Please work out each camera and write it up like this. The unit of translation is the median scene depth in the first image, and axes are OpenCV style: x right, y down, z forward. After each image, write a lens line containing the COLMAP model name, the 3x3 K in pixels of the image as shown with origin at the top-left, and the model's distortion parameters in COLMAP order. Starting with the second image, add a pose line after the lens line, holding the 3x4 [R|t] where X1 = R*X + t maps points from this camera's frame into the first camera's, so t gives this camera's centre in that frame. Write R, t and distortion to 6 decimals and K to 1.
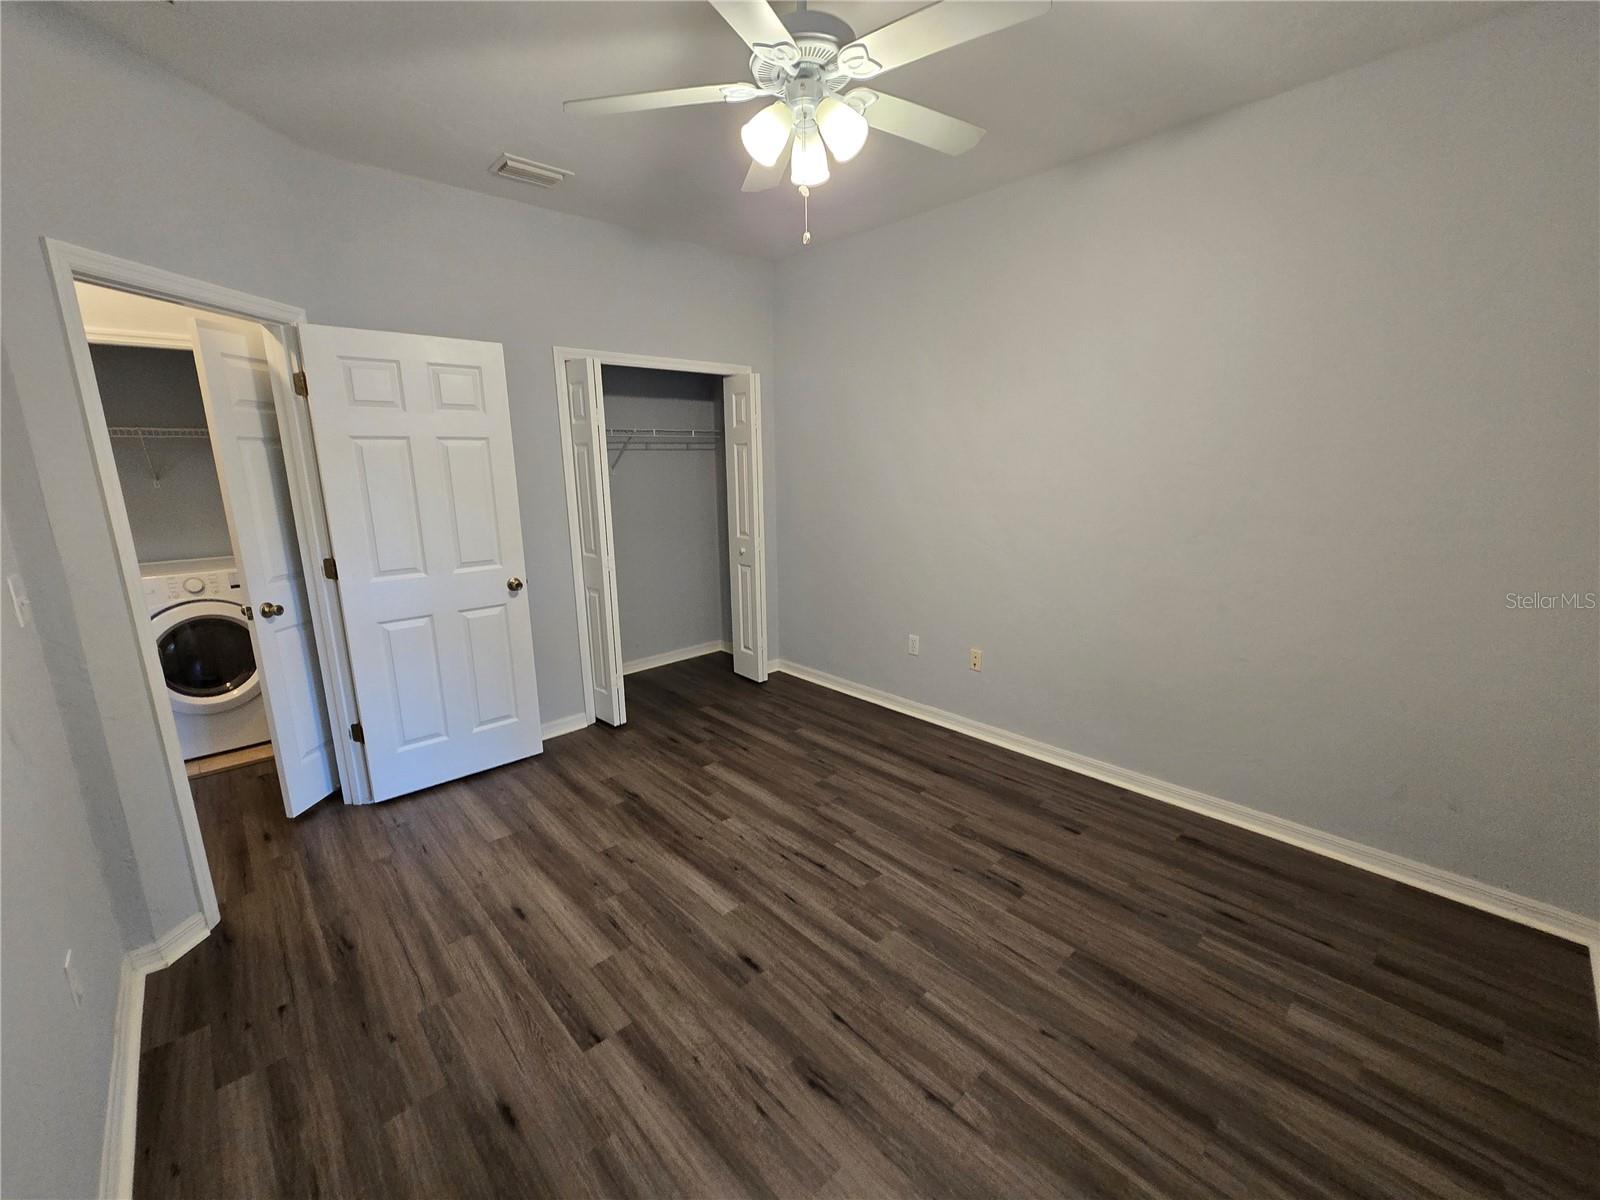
lens RADIAL K [[661.0, 0, 805.0], [0, 661.0, 605.9], [0, 0, 1]] dist [-0.002065, -0.000186]
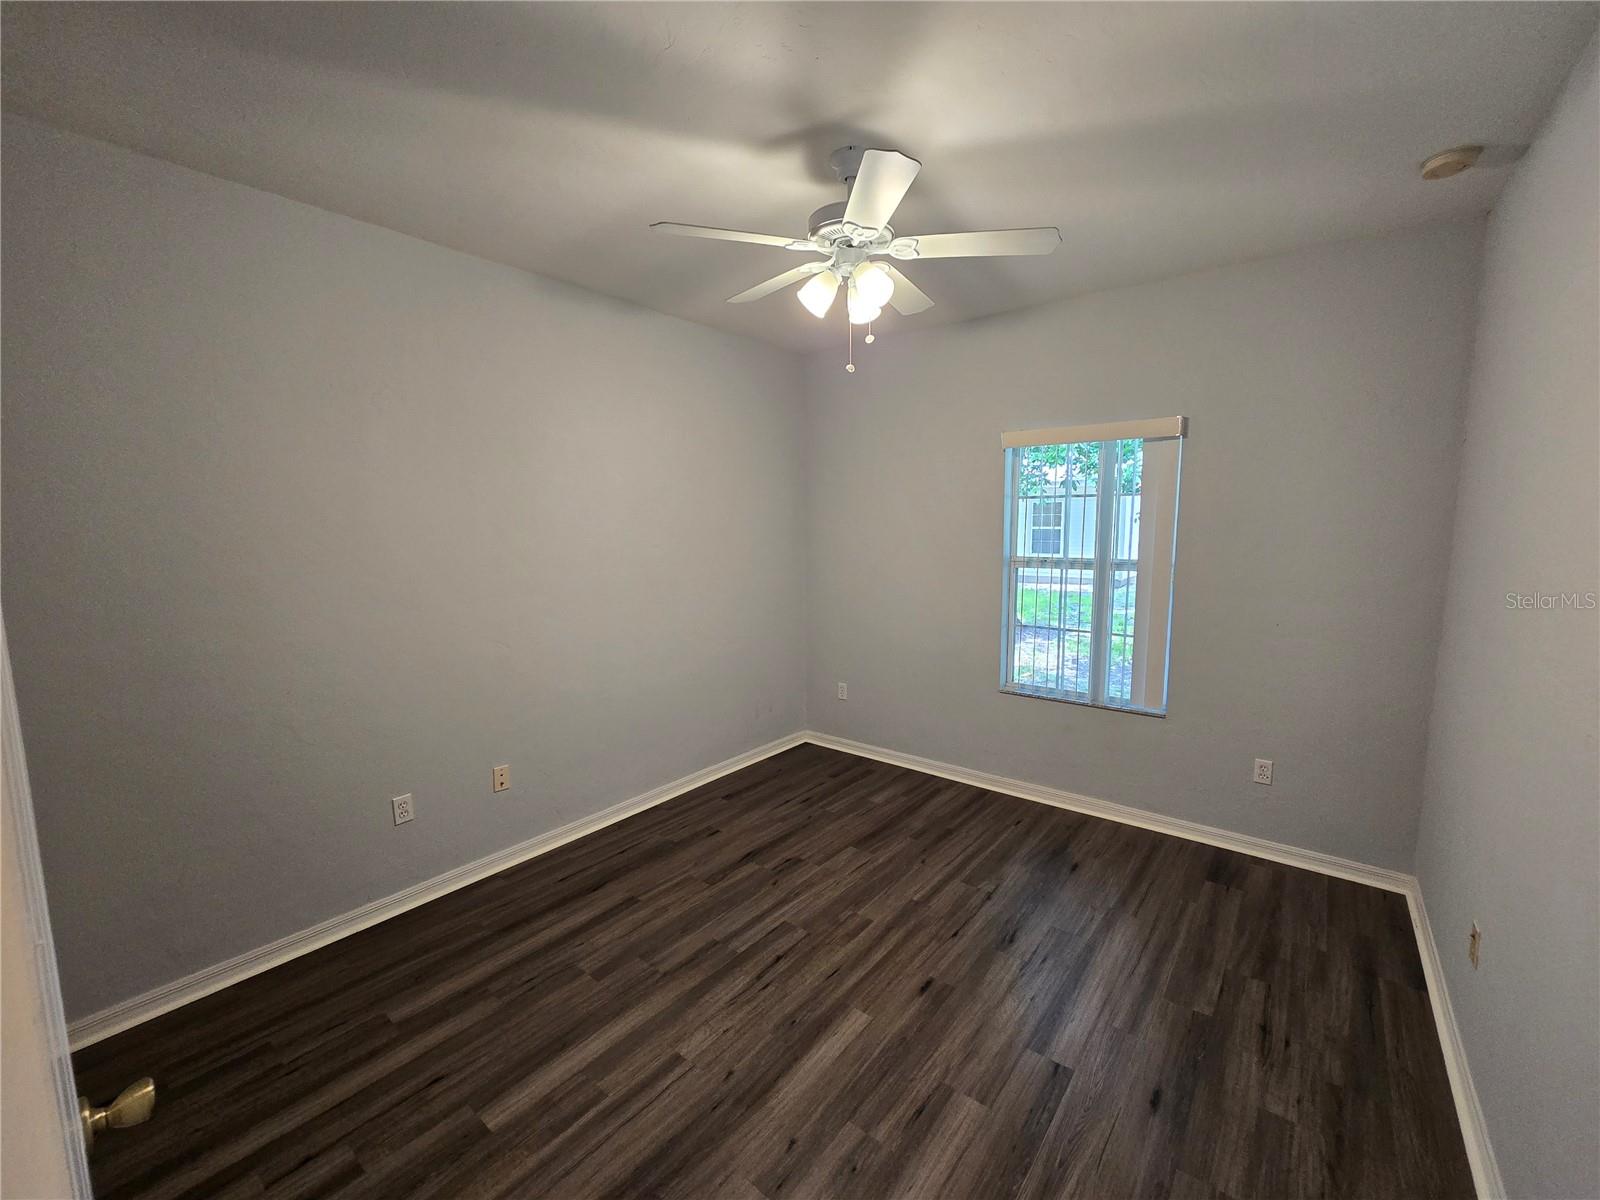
lens RADIAL K [[661.0, 0, 805.0], [0, 661.0, 605.9], [0, 0, 1]] dist [-0.002065, -0.000186]
pose [[-0.151064, -0.110839, 0.982290, -0.974407], [0.227559, 0.963107, 0.143670, -0.262459], [-0.961975, 0.245233, -0.120269, 1.055110]]
